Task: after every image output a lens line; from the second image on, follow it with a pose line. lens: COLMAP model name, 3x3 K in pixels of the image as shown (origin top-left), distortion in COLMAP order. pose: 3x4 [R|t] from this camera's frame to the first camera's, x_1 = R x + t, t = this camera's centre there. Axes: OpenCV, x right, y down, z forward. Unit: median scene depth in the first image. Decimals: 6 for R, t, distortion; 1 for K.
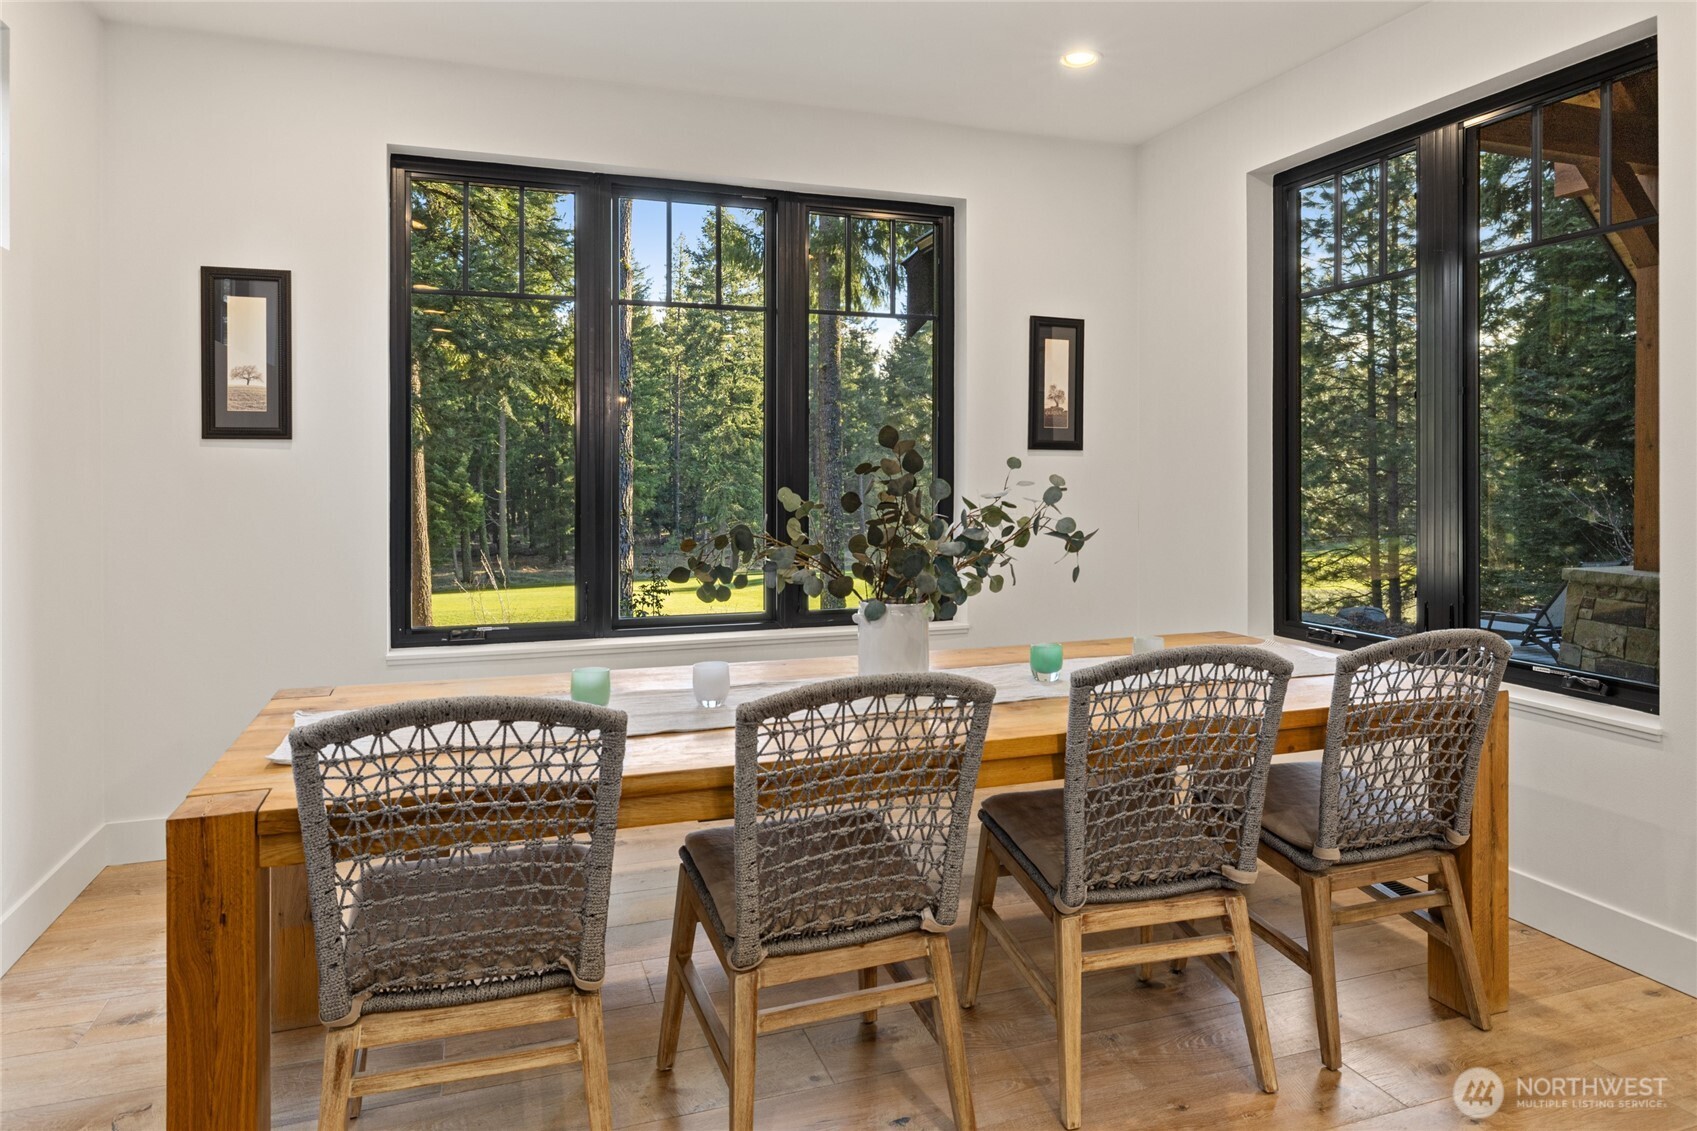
lens RADIAL K [[1070.9, 0, 862.5], [0, 1070.9, 473.2], [0, 0, 1]] dist [-0.007989, 0.001399]
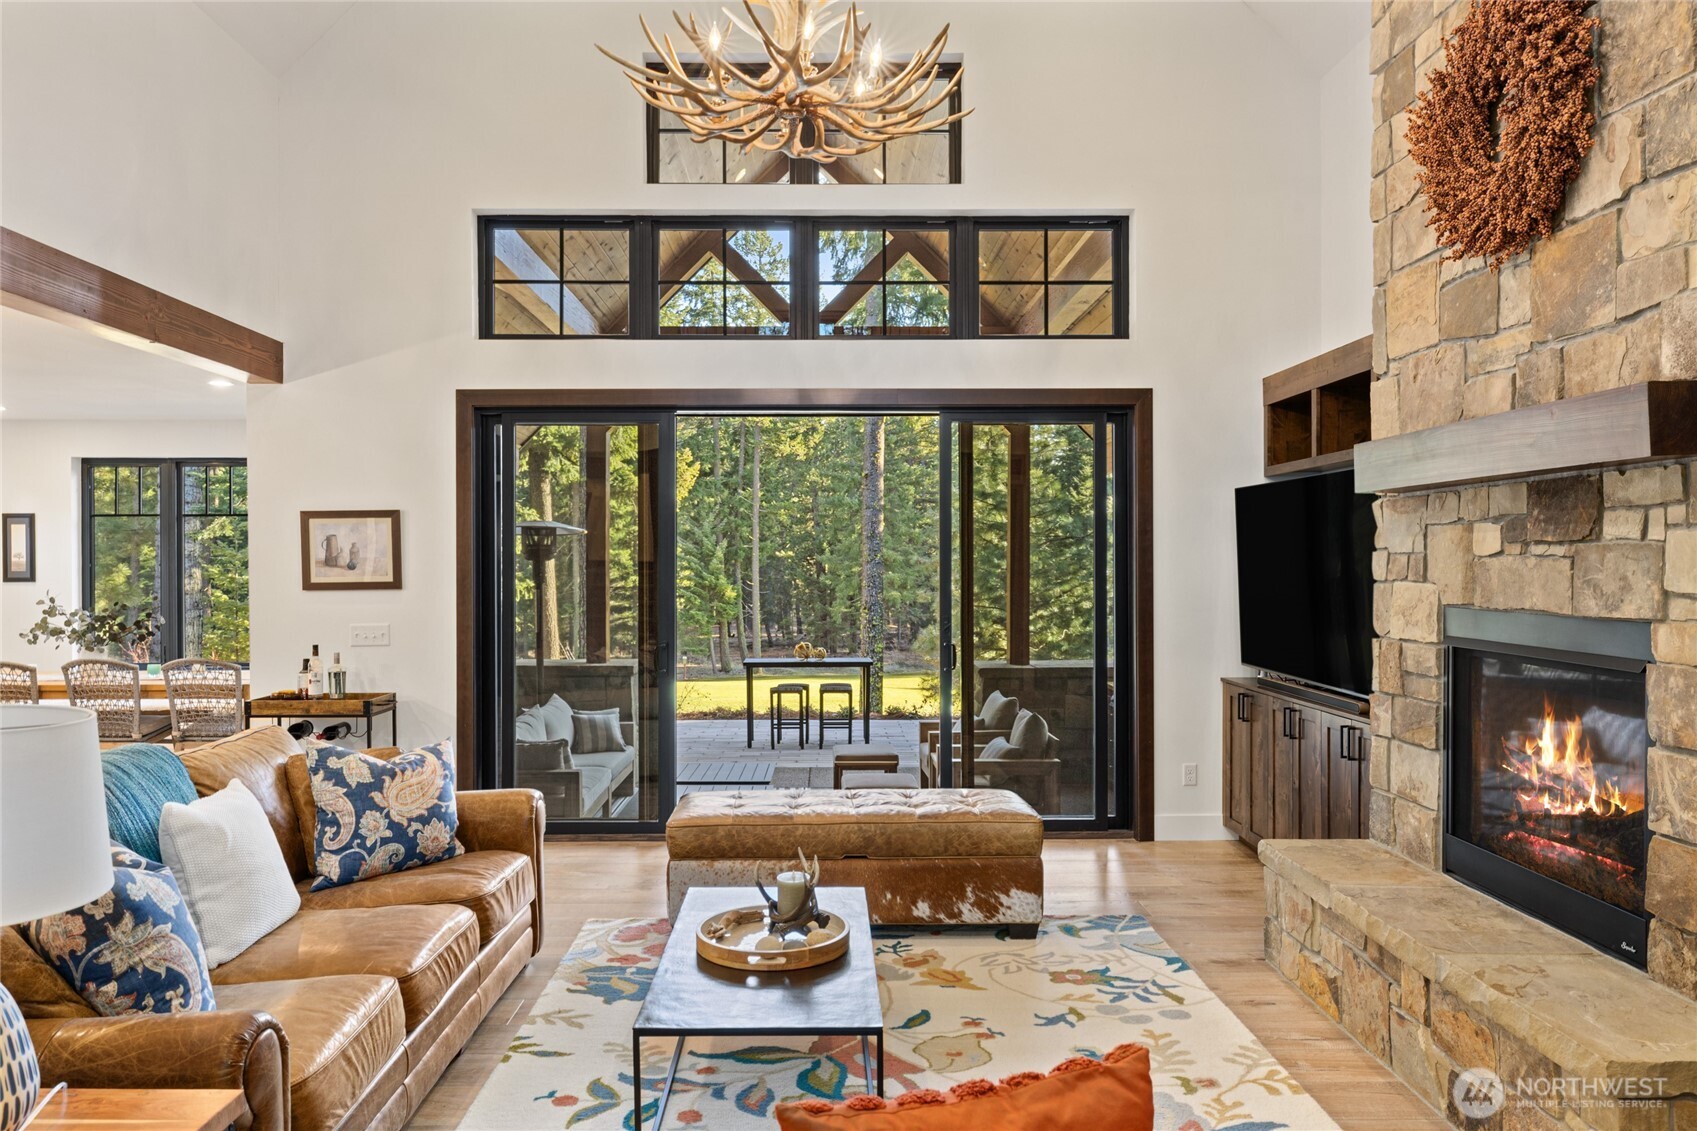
lens RADIAL K [[1205.1, 0, 844.7], [0, 1205.1, 555.2], [0, 0, 1]] dist [-0.000065, 0.003246]
pose [[0.946647, -0.004464, -0.322240, 0.945103], [0.002988, 0.999983, -0.005075, -0.033457], [0.322257, 0.003841, 0.946644, -0.451268]]
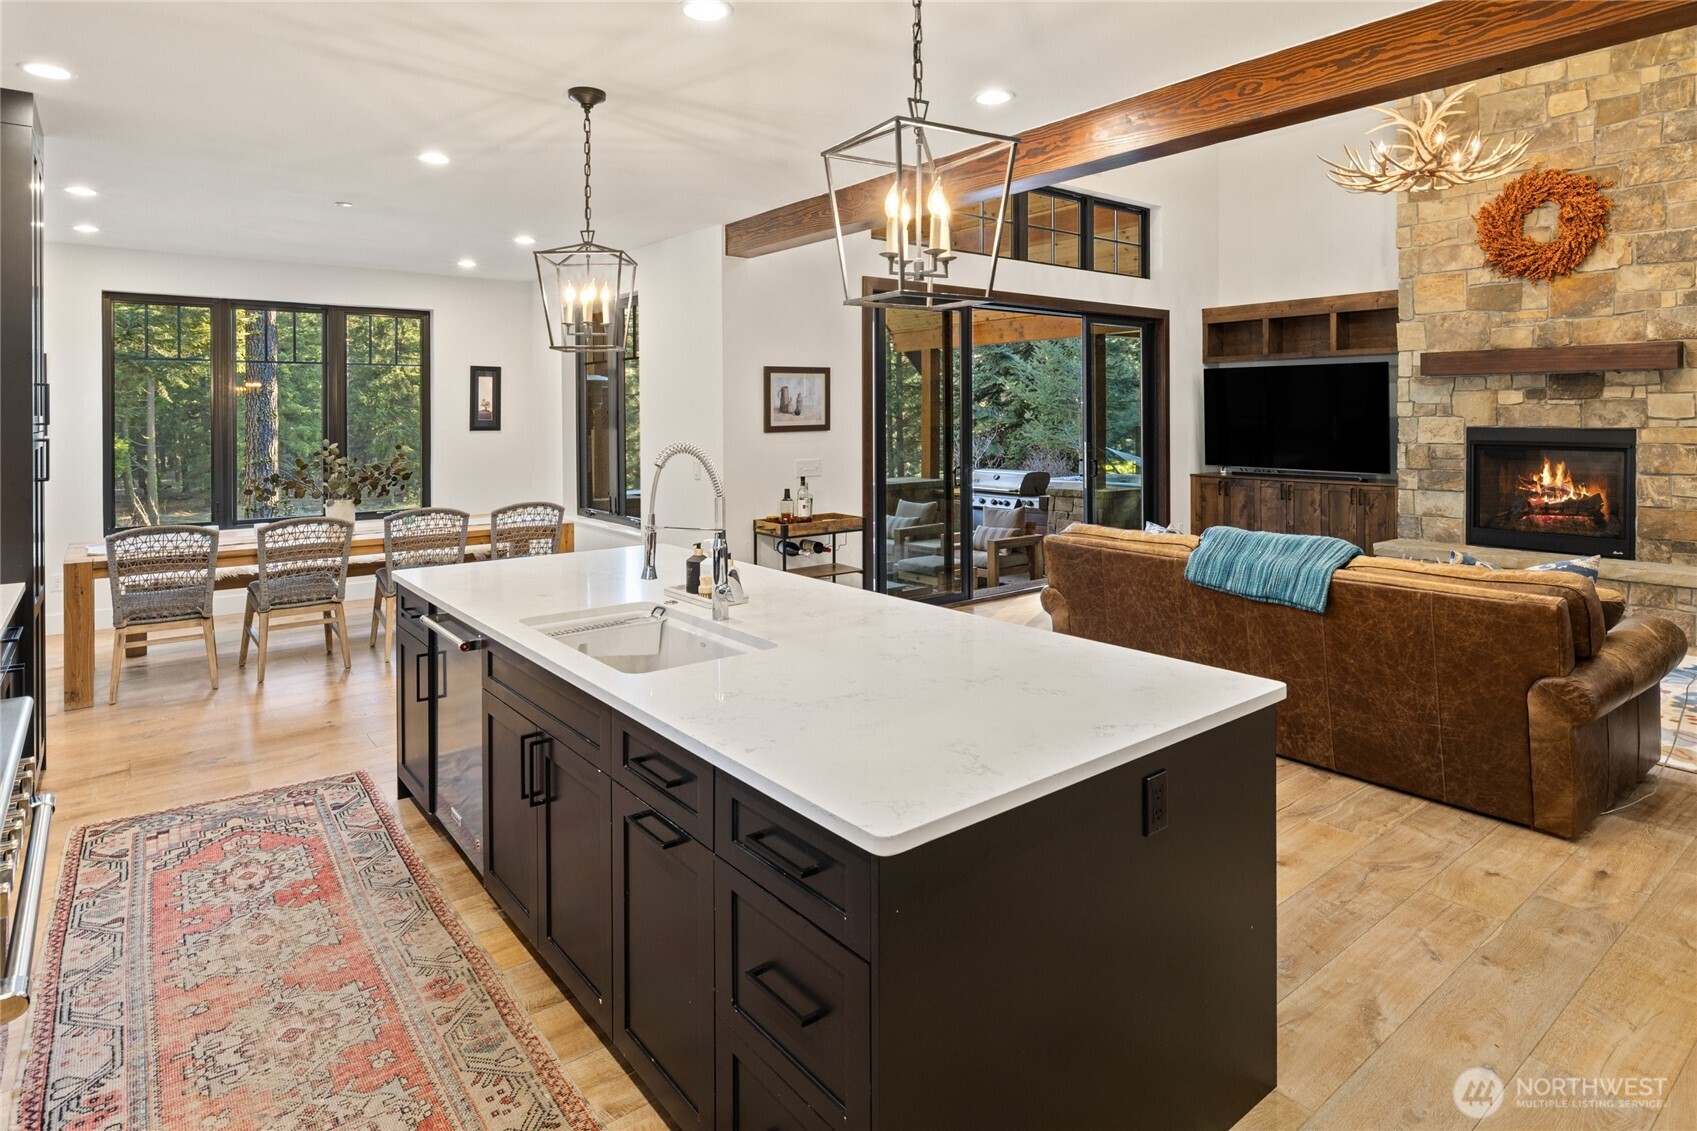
lens RADIAL K [[932.5, 0, 868.5], [0, 932.5, 413.6], [0, 0, 1]] dist [-0.006773, -0.002199]
pose [[0.944354, -0.005834, 0.328878, 0.166214], [0.005480, 0.999983, 0.002006, -0.031454], [-0.328884, -0.000092, 0.944370, -0.539141]]
